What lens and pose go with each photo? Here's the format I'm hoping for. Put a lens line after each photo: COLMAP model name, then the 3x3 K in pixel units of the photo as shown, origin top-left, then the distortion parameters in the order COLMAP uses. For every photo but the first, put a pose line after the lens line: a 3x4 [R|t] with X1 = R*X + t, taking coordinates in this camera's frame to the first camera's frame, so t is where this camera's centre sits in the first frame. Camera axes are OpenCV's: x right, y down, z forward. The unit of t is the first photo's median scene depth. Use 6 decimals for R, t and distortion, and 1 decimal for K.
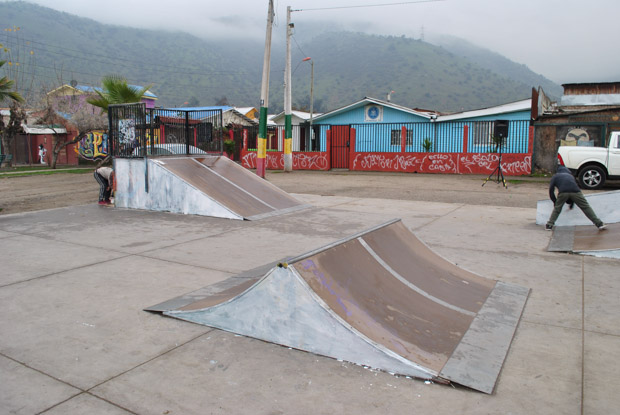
lens RADIAL K [[490.2, 0, 308.8], [0, 490.2, 207.1], [0, 0, 1]] dist [-0.095278, 0.021405]
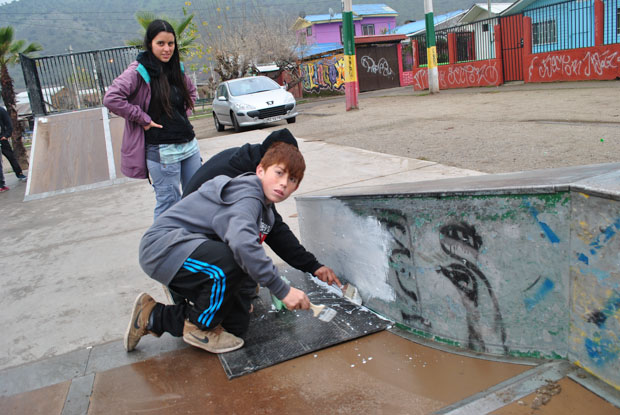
lens RADIAL K [[490.2, 0, 310.2], [0, 490.2, 205.6], [0, 0, 1]] dist [-0.095278, 0.021405]
pose [[0.761228, 0.057888, -0.645895, 0.263386], [0.049908, 0.987824, 0.147353, -0.019882], [0.646561, -0.144405, 0.749071, 0.279239]]
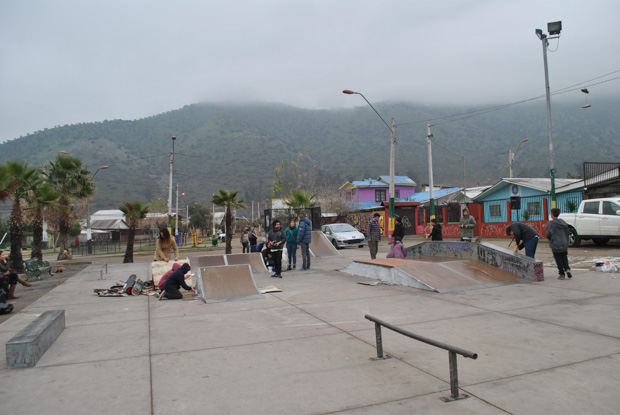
lens RADIAL K [[490.2, 0, 311.3], [0, 490.2, 208.8], [0, 0, 1]] dist [-0.095278, 0.021405]
pose [[0.744113, -0.059637, -0.665386, 0.555692], [-0.036021, 0.990977, -0.129102, 0.029039], [0.667082, 0.120035, 0.735251, -0.224860]]
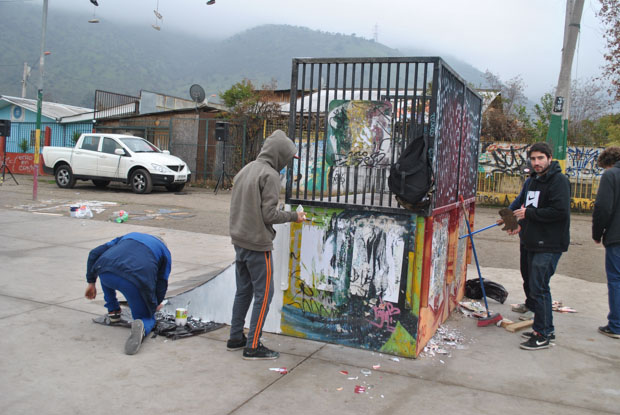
lens RADIAL K [[591.2, 0, 311.6], [0, 591.2, 206.8], [0, 0, 1]] dist [-0.057562, 0.000000]
pose [[0.994158, 0.039539, 0.100430, 0.602927], [-0.034841, 0.998234, -0.048113, 0.027505], [-0.102155, 0.044333, 0.993780, -0.190296]]
